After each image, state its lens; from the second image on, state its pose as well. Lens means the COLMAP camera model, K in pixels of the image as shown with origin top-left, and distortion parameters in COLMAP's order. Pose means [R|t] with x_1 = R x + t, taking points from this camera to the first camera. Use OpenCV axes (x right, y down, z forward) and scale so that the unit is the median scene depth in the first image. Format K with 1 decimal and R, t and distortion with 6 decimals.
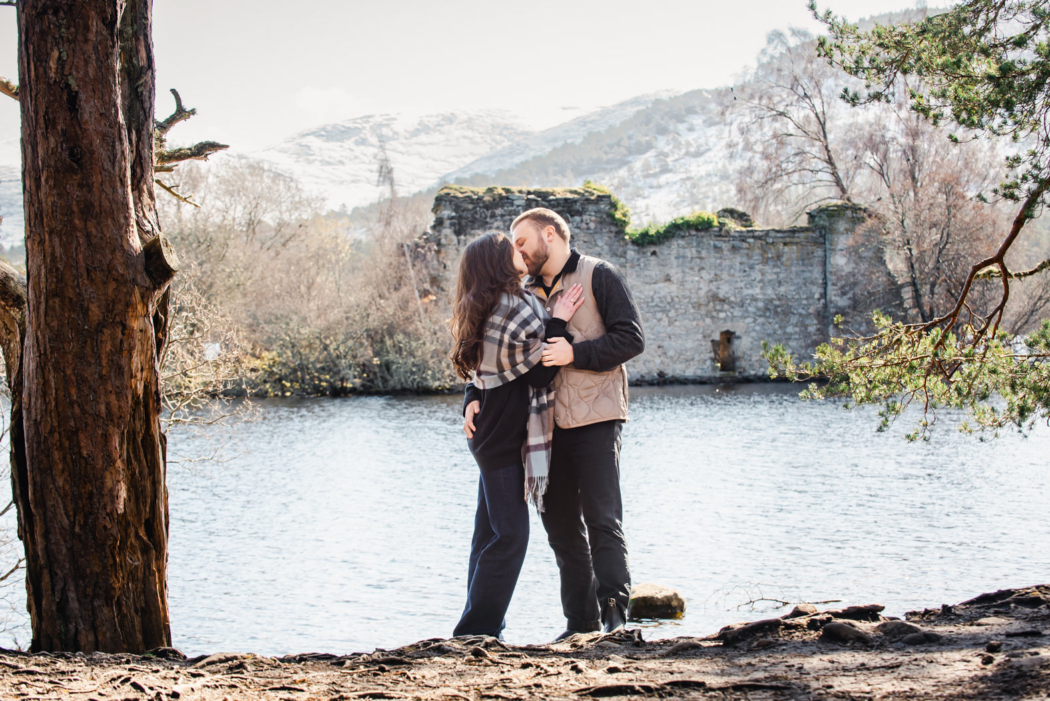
lens RADIAL K [[2350.7, 0, 525.4], [0, 2350.7, 368.3], [0, 0, 1]] dist [0.020764, 0.000000]
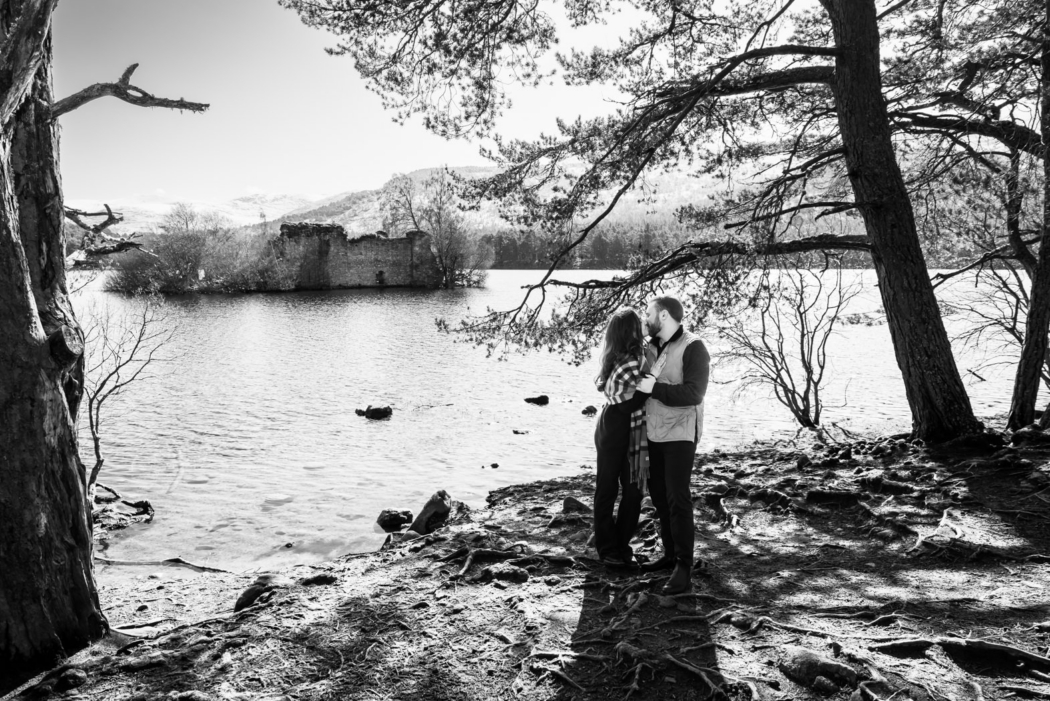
lens RADIAL K [[714.6, 0, 525.7], [0, 714.6, 350.8], [0, 0, 1]] dist [-0.001515, 0.001169]
pose [[0.958933, -0.018479, 0.283030, -0.021621], [-0.009416, 0.995251, 0.096882, -0.081518], [-0.283476, -0.095569, 0.954206, 0.531340]]
